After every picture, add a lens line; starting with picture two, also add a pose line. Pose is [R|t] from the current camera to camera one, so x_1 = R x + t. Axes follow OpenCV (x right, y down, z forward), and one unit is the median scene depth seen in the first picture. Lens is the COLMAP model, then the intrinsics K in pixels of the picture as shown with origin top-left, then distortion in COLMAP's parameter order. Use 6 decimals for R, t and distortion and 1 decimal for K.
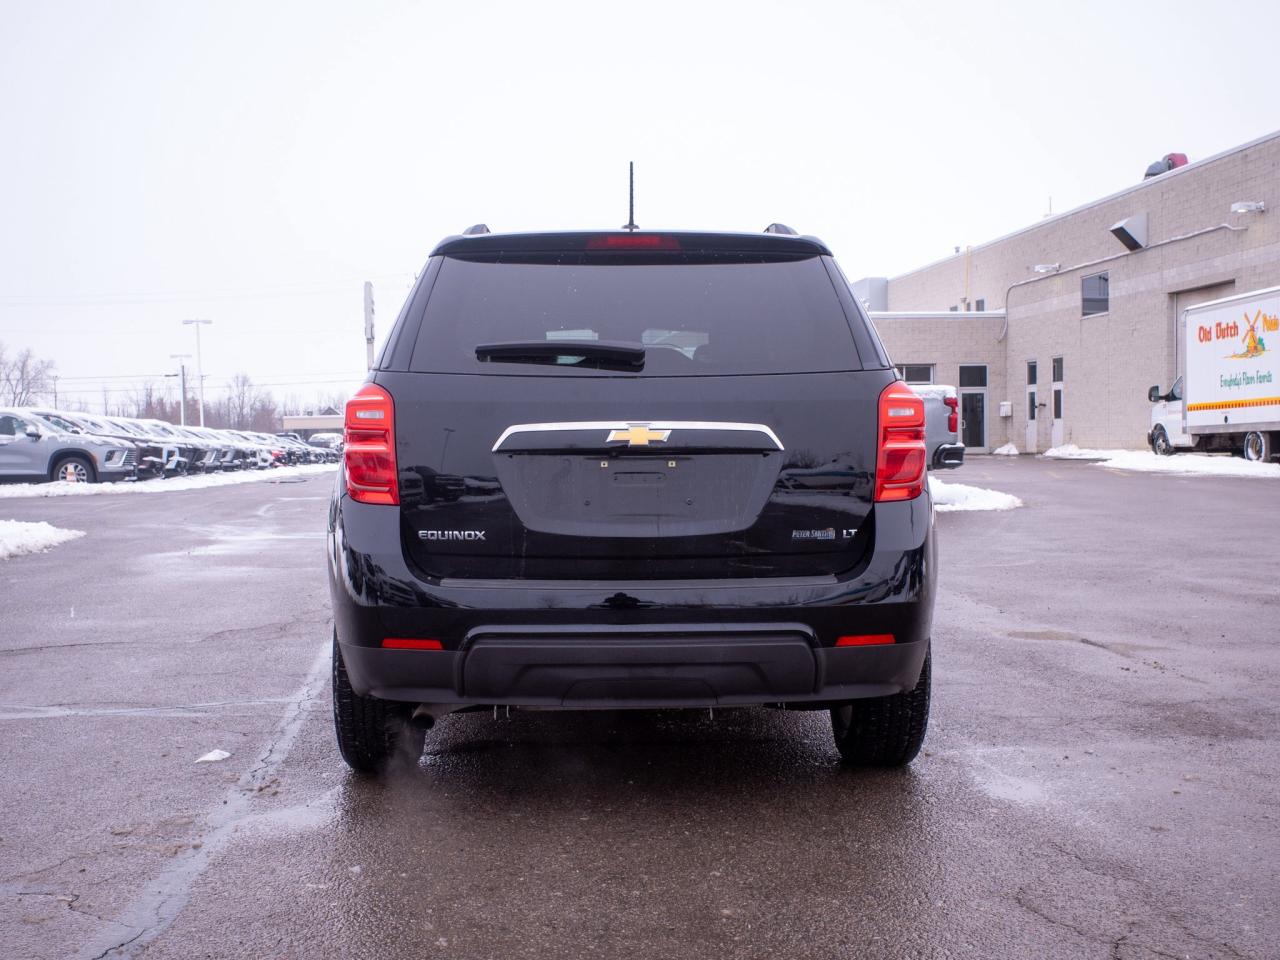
lens RADIAL K [[1609.2, 0, 573.6], [0, 1609.2, 517.0], [0, 0, 1]] dist [-0.047742, 0.028173]
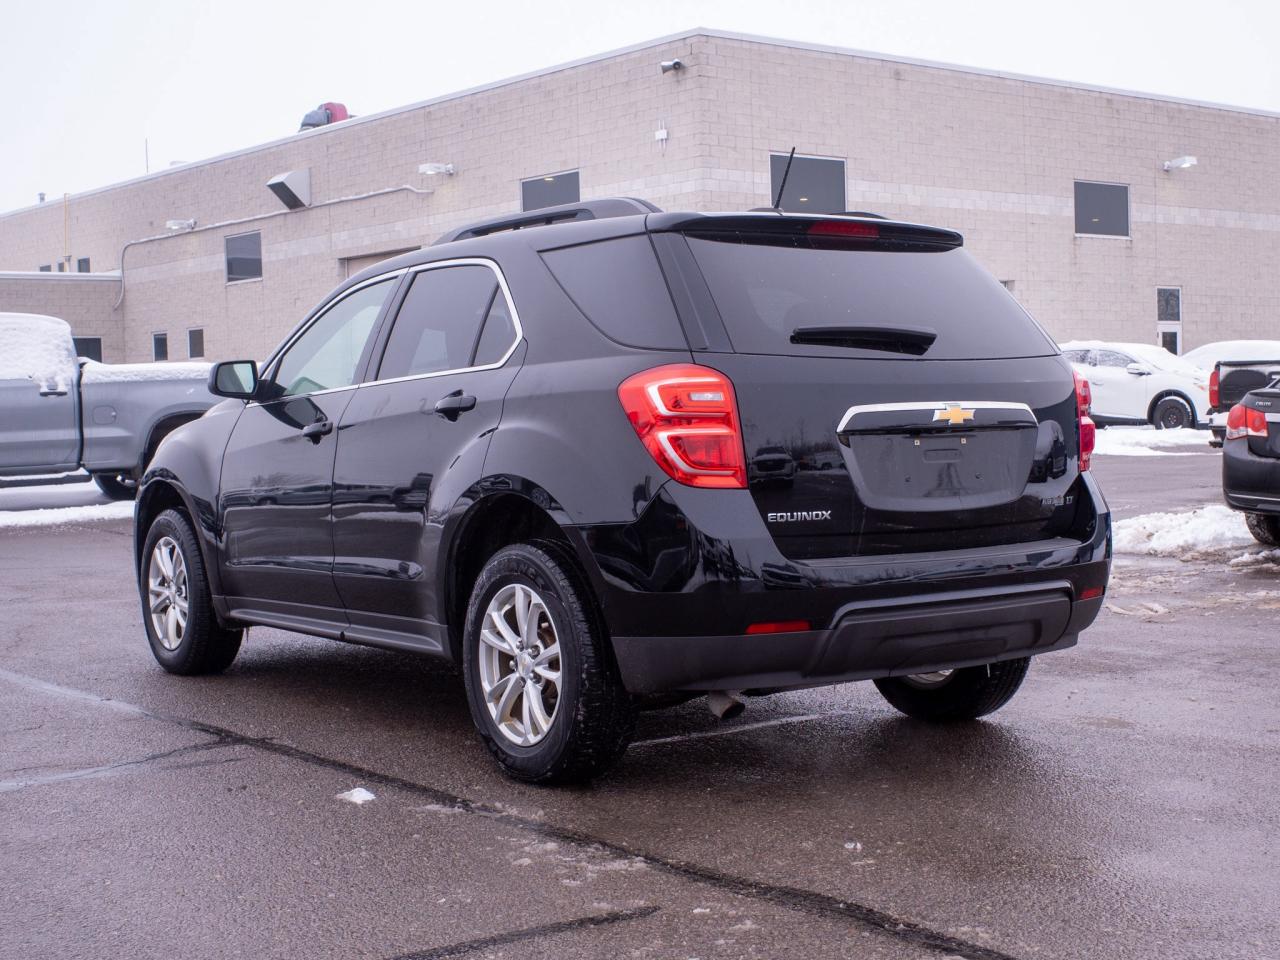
lens RADIAL K [[2020.7, 0, 555.0], [0, 2020.7, 479.9], [0, 0, 1]] dist [-0.030817, -0.065107]
pose [[0.816857, -0.031002, 0.576007, -0.184018], [0.043988, 0.998995, -0.008613, -0.001441], [-0.575161, 0.032373, 0.817399, 0.011047]]
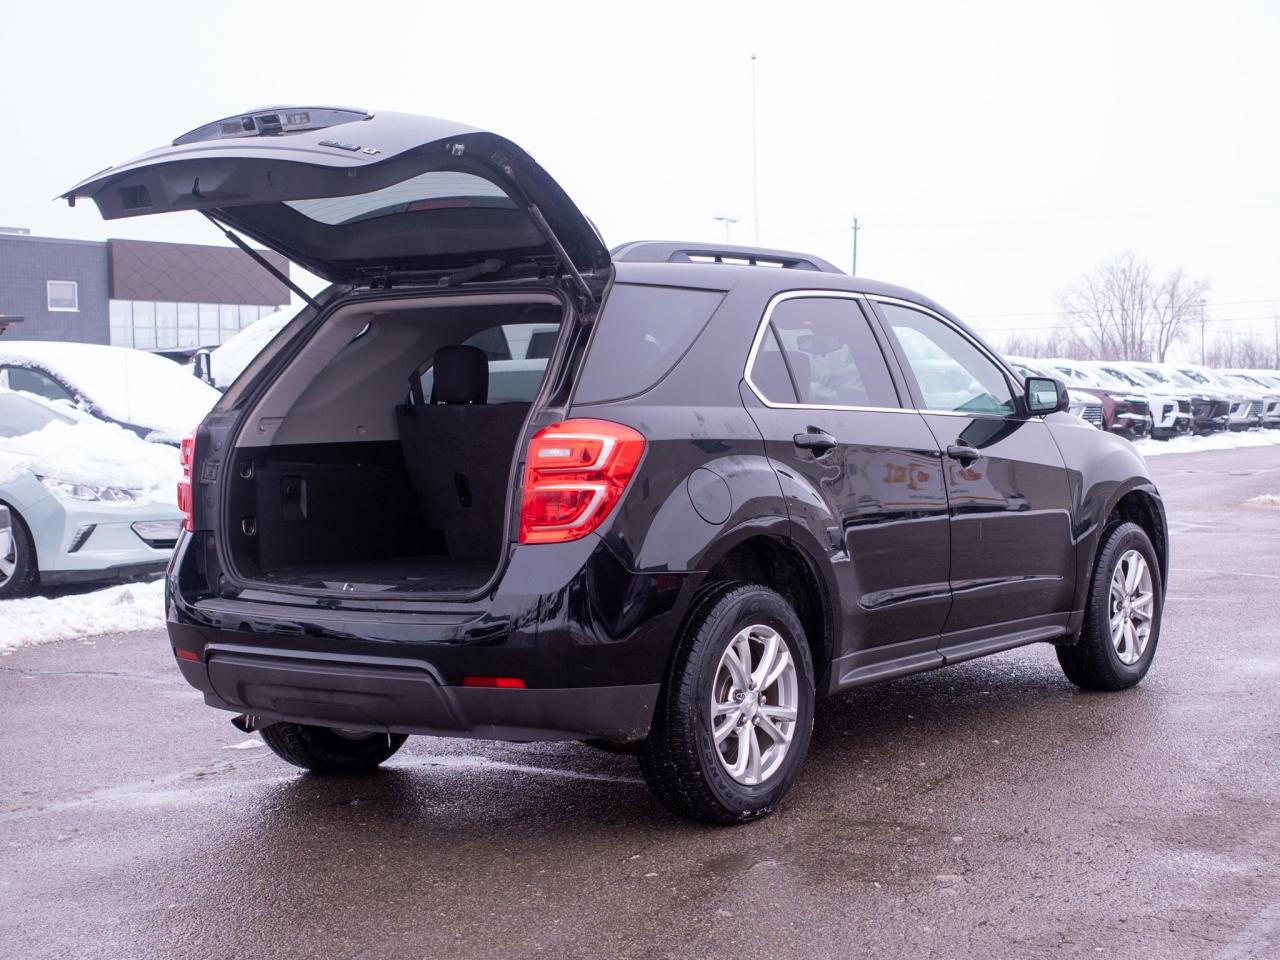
lens RADIAL K [[2020.7, 0, 555.0], [0, 2020.7, 479.9], [0, 0, 1]] dist [-0.030817, -0.065107]
pose [[0.802980, 0.016478, -0.595778, 0.188684], [-0.014959, 0.999860, 0.007493, -0.011662], [0.595819, 0.002895, 0.803114, 0.002006]]
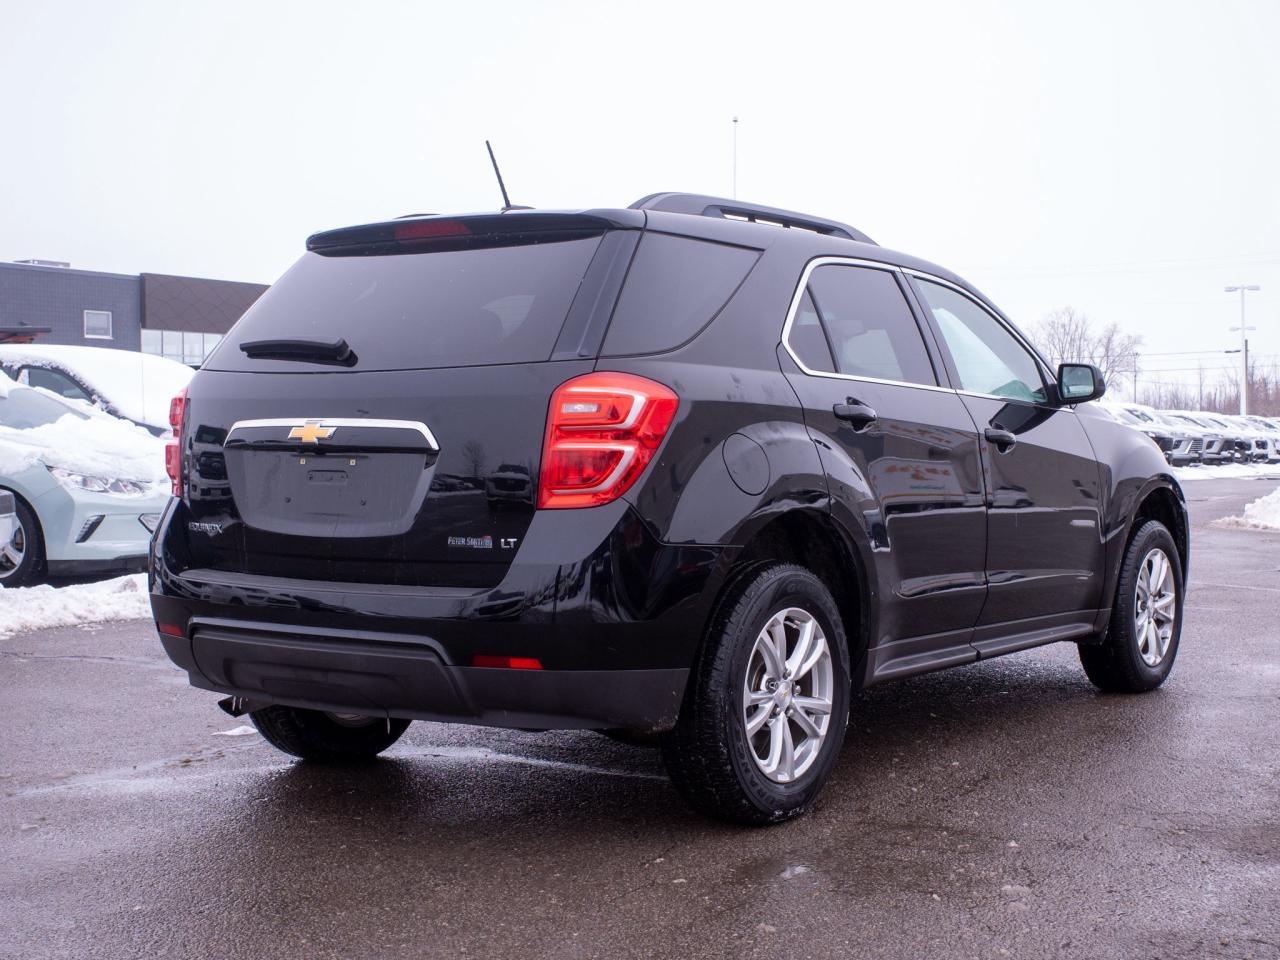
lens RADIAL K [[1833.0, 0, 575.3], [0, 1833.0, 480.4], [0, 0, 1]] dist [-0.036093, -0.014894]
pose [[0.812241, 0.024779, -0.582795, 0.158597], [-0.035217, 0.999358, -0.006591, -0.003850], [0.582258, 0.025878, 0.812592, 0.036641]]
